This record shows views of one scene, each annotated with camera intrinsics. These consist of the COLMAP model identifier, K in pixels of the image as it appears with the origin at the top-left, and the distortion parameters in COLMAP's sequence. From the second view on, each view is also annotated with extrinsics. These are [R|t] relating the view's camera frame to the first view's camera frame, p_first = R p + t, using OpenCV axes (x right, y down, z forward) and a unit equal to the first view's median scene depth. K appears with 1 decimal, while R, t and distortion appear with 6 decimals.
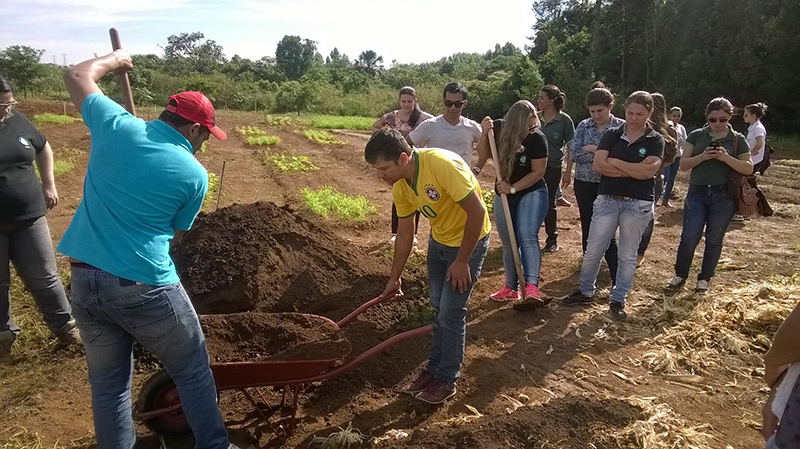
lens RADIAL K [[628.1, 0, 388.0], [0, 628.1, 222.7], [0, 0, 1]] dist [0.132696, -0.186639]
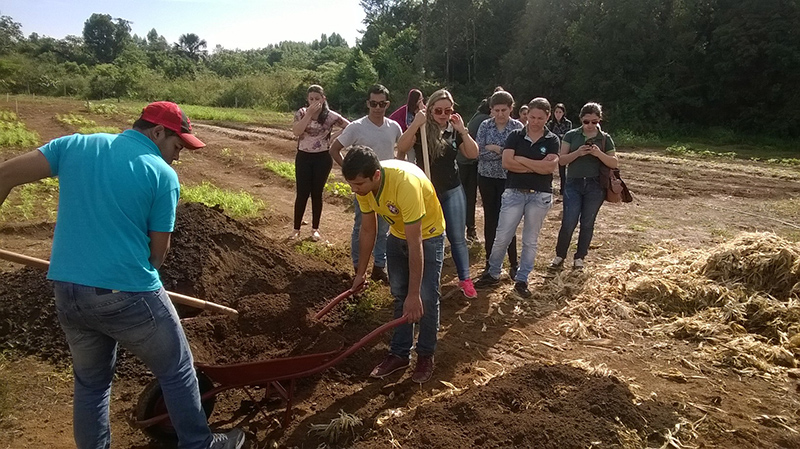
lens RADIAL K [[628.1, 0, 388.0], [0, 628.1, 222.7], [0, 0, 1]] dist [0.132696, -0.186639]
pose [[0.966018, -0.035759, 0.255989, -0.161857], [0.031783, 0.999302, 0.019654, -0.011645], [-0.256513, -0.010850, 0.966480, -0.034114]]
